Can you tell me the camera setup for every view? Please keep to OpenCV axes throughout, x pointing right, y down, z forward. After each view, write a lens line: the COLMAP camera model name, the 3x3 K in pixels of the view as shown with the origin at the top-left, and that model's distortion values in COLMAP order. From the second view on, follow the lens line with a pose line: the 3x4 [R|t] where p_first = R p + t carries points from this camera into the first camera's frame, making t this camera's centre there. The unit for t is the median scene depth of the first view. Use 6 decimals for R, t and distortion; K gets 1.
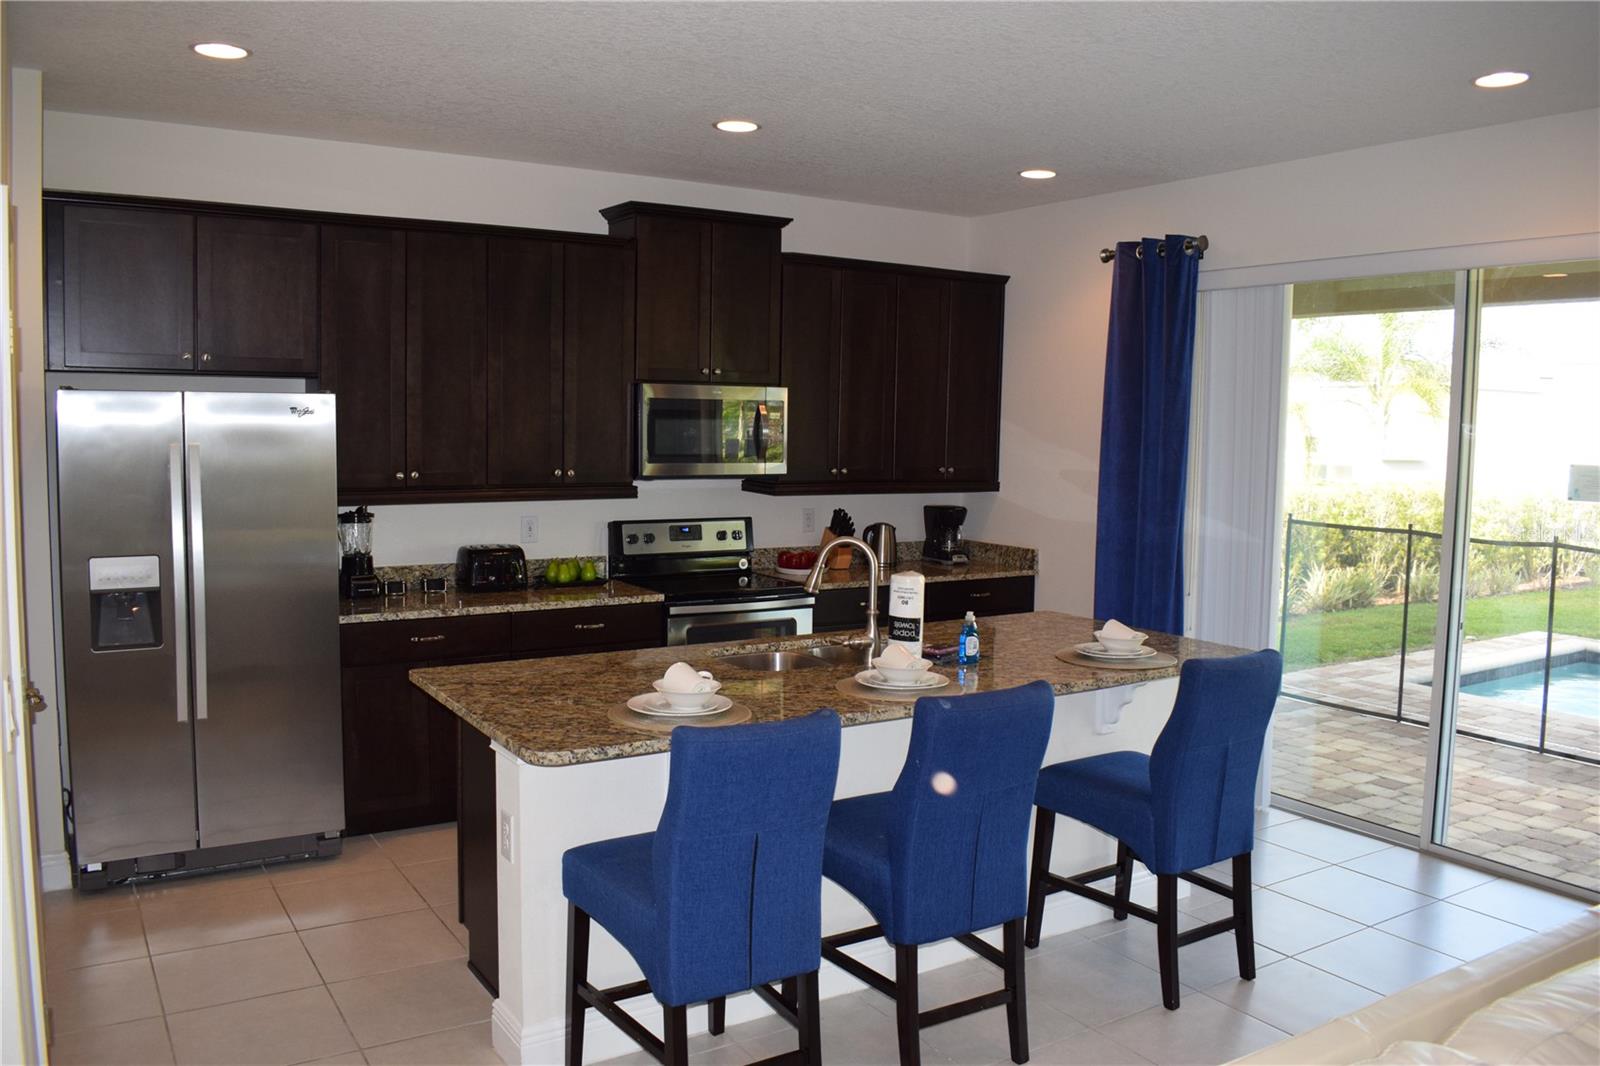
lens RADIAL K [[1241.4, 0, 800.0], [0, 1241.4, 533.0], [0, 0, 1]] dist [-0.098123, 0.016258]
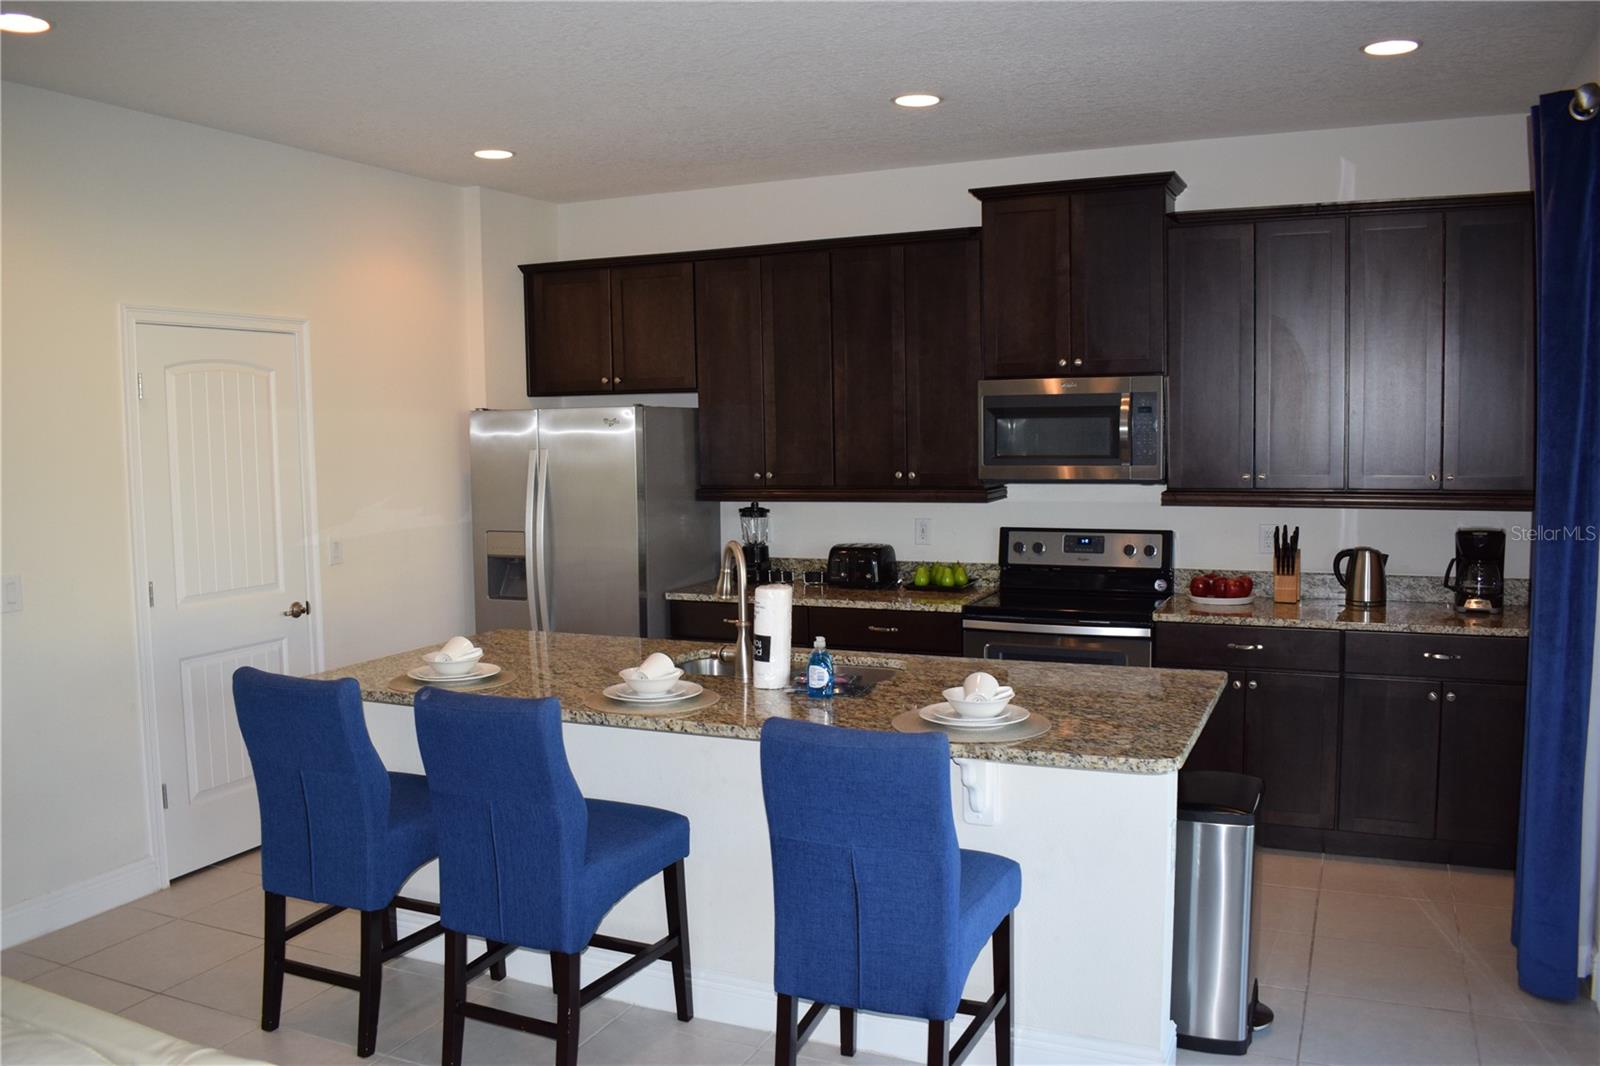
lens RADIAL K [[1280.0, 0, 800.0], [0, 1280.0, 533.0], [0, 0, 1]] dist [-0.101230, -0.001133]
pose [[0.549559, 0.044550, -0.834266, 0.622258], [-0.050690, 0.998516, 0.019930, -0.018088], [0.833916, 0.031336, 0.551002, 0.360569]]
